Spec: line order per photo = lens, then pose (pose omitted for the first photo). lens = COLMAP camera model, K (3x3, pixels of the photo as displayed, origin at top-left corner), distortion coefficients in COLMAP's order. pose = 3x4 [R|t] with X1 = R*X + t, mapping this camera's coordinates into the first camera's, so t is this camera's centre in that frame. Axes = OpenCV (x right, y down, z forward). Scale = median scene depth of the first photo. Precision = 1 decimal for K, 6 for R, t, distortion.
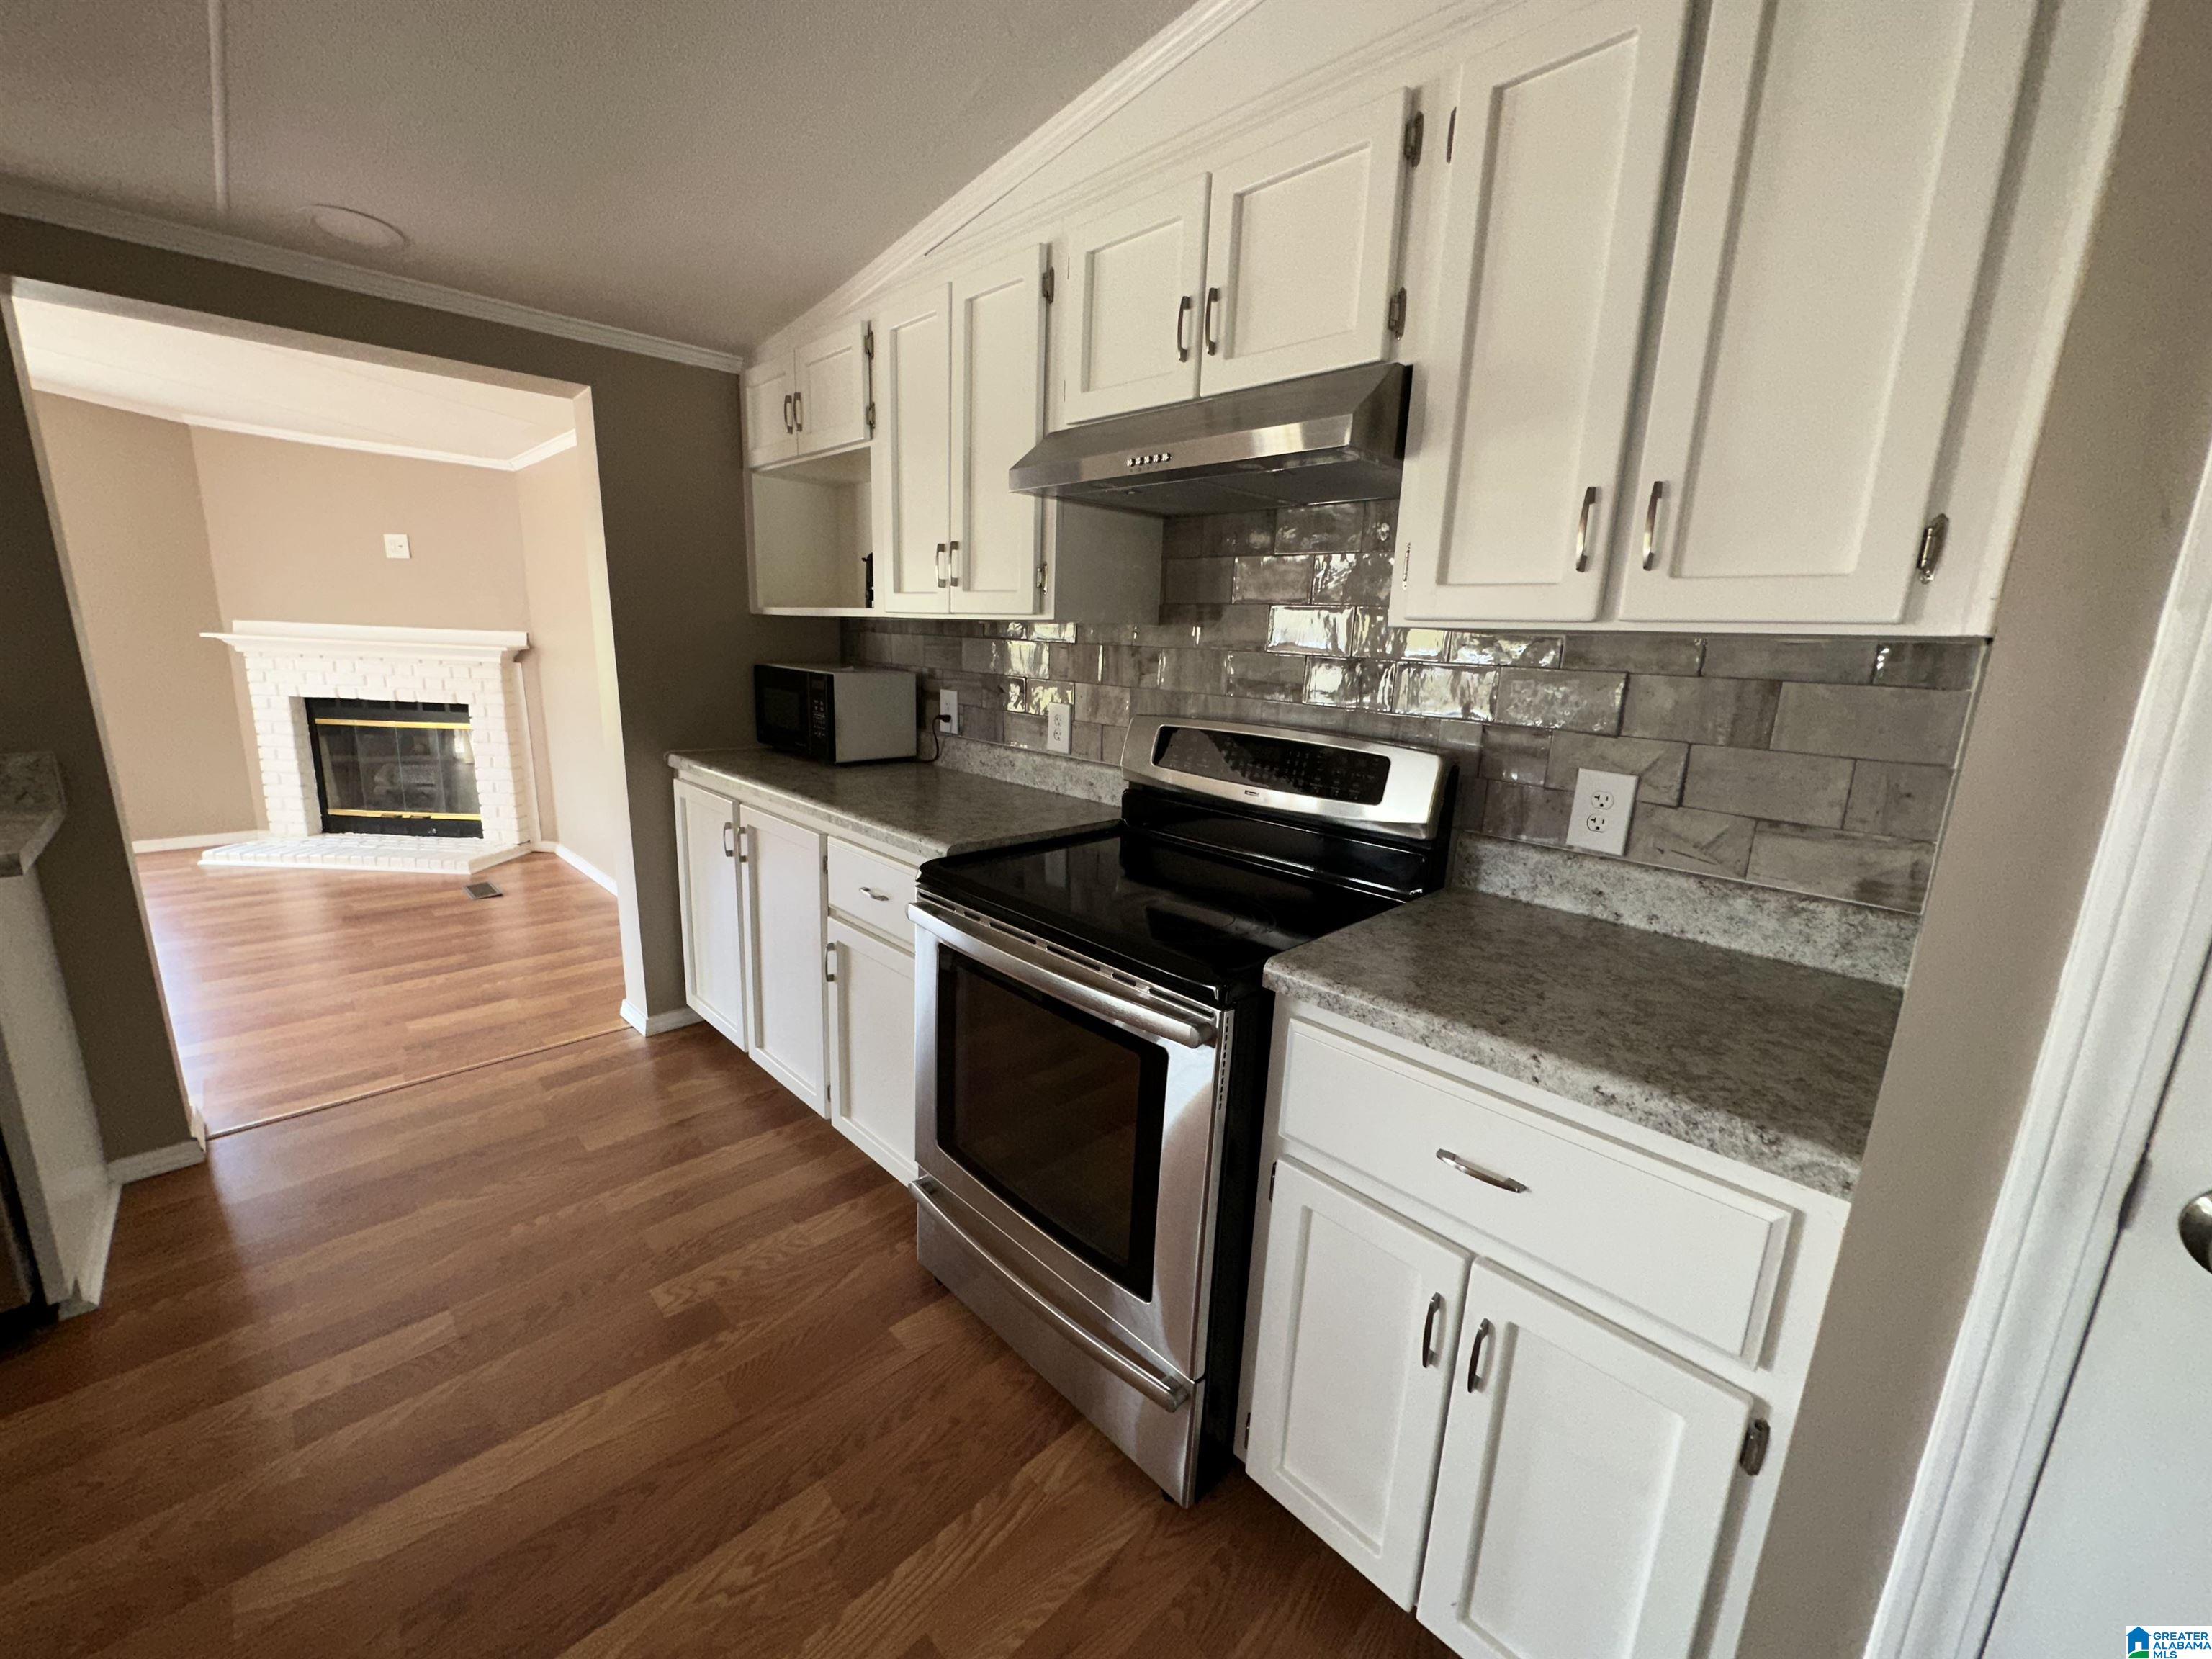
lens RADIAL K [[885.7, 0, 1106.1], [0, 885.7, 833.1], [0, 0, 1]] dist [-0.011089, 0.004780]
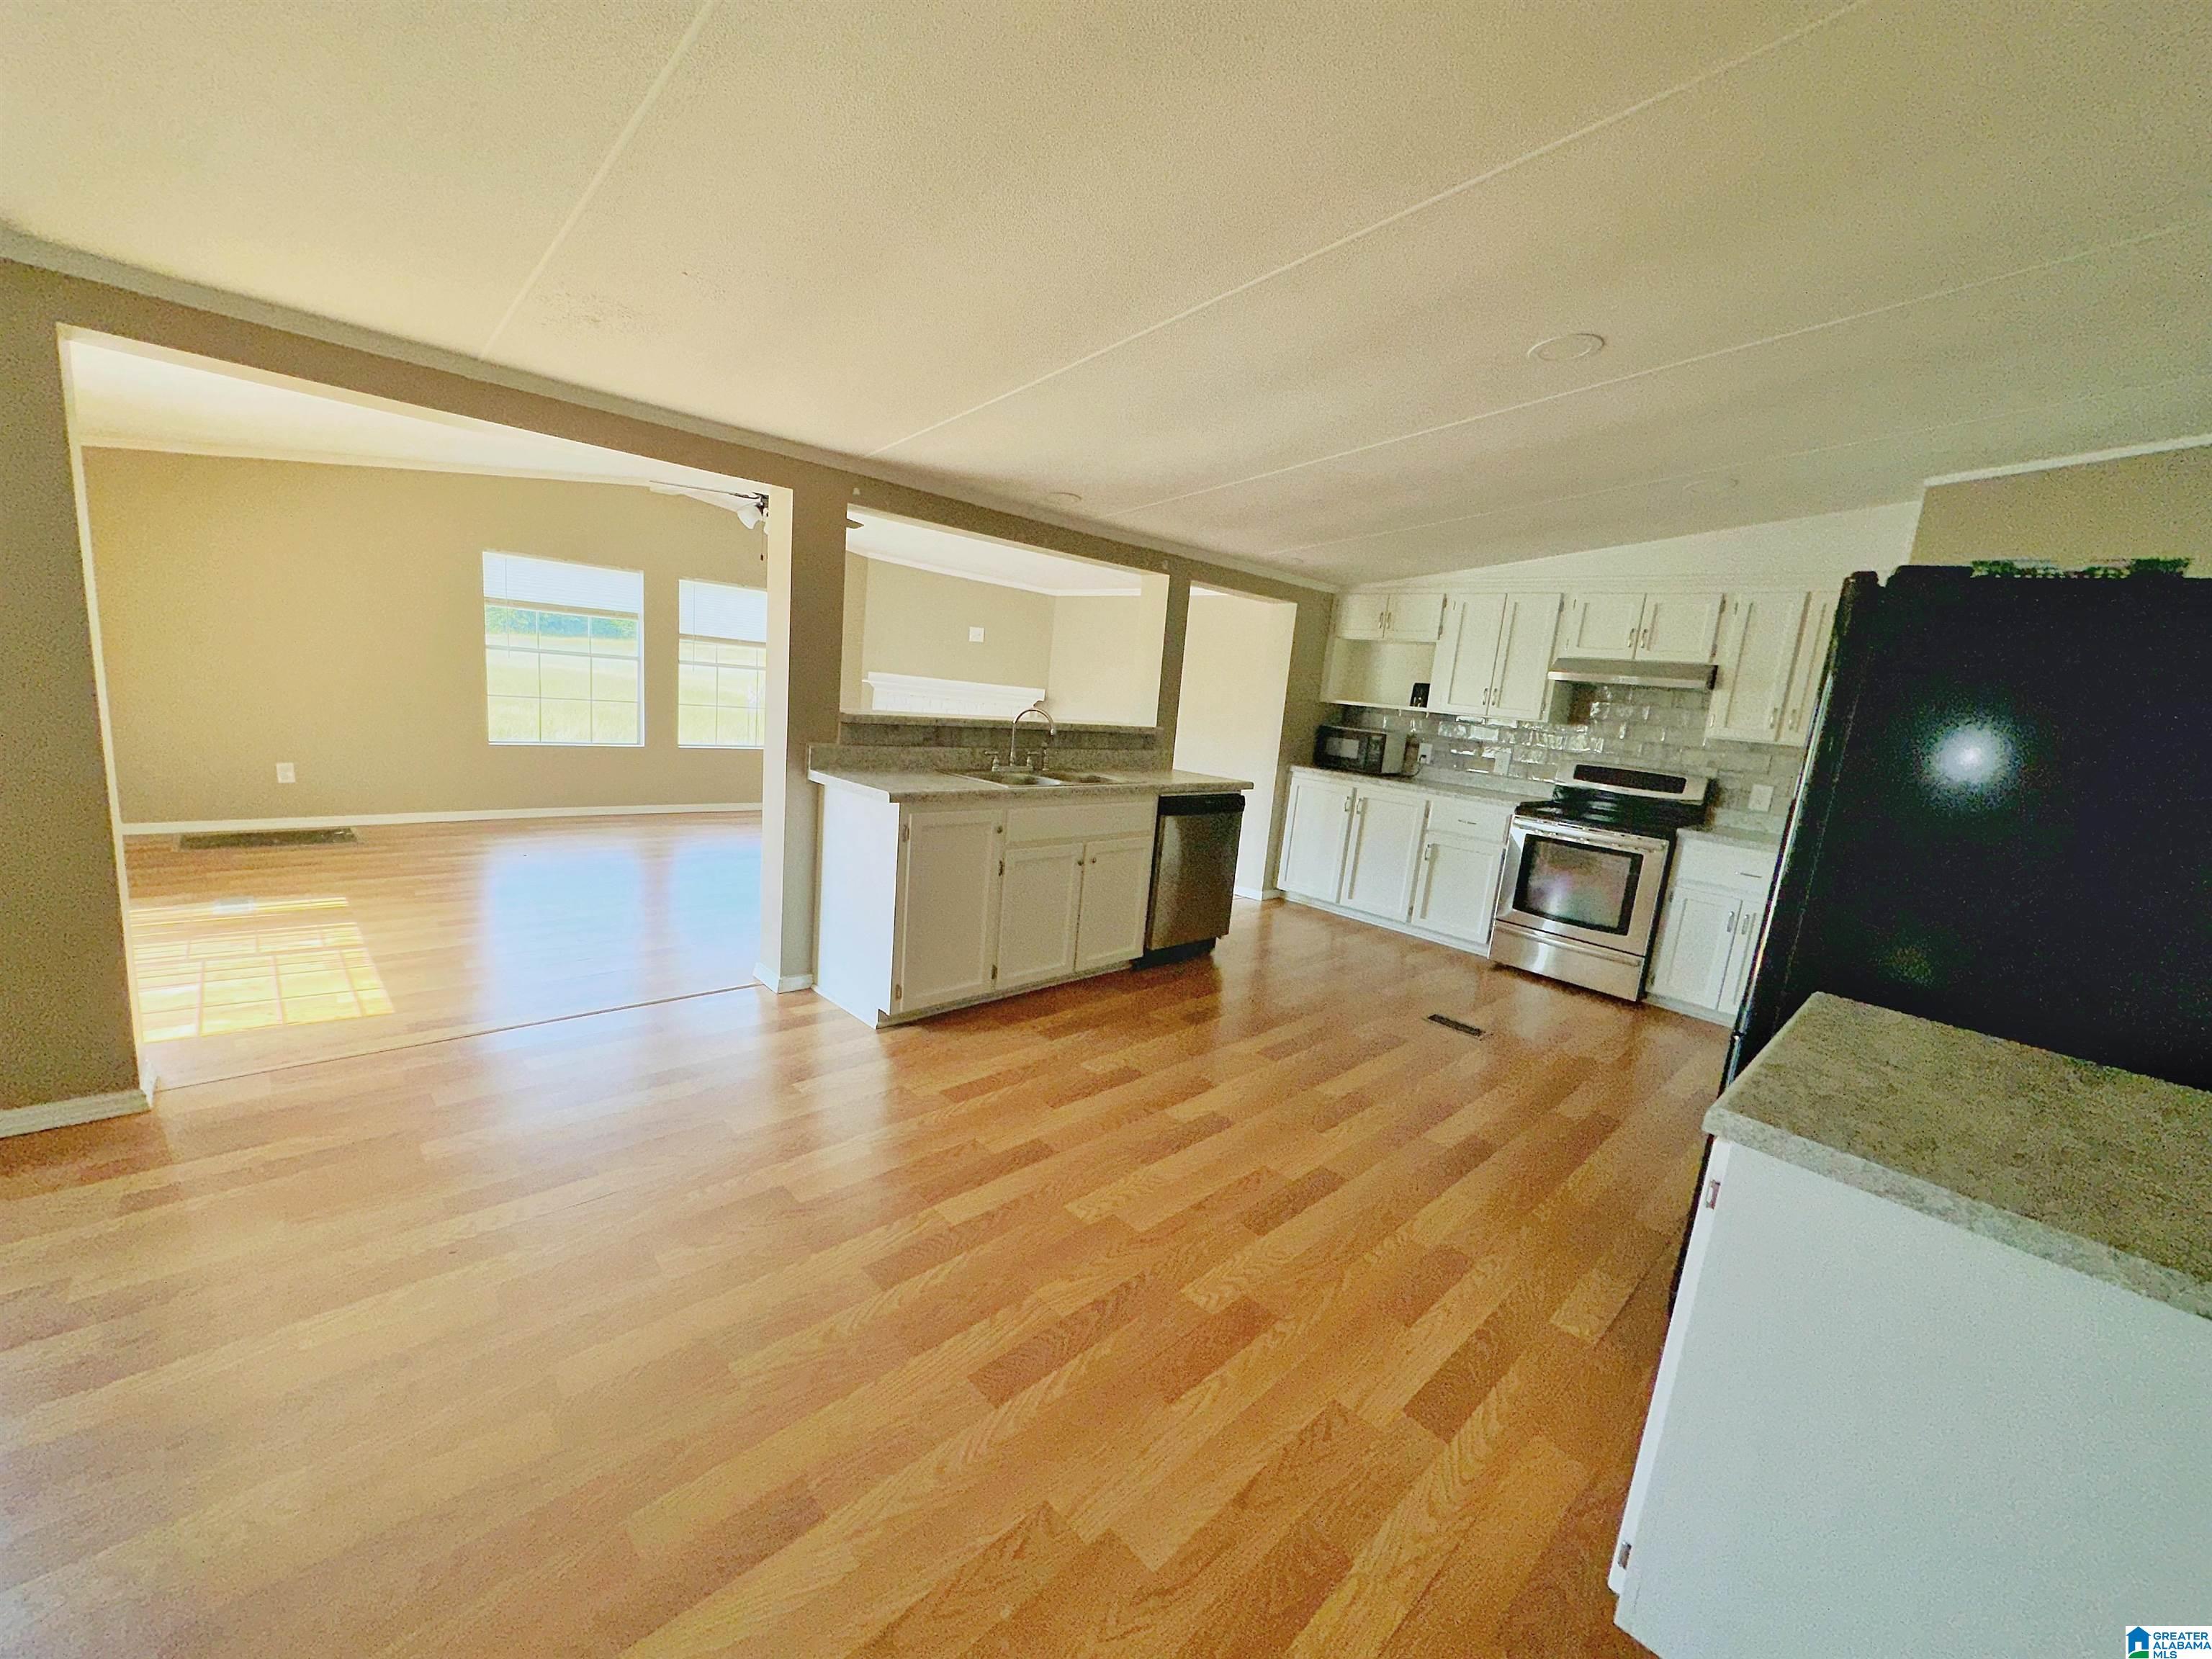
lens RADIAL K [[882.0, 0, 1105.5], [0, 882.0, 837.0], [0, 0, 1]] dist [0.000717, 0.000062]
pose [[0.998479, 0.054659, 0.007216, -1.640381], [-0.054284, 0.997528, -0.044614, 0.350650], [-0.009637, 0.044155, 0.998978, -1.943147]]
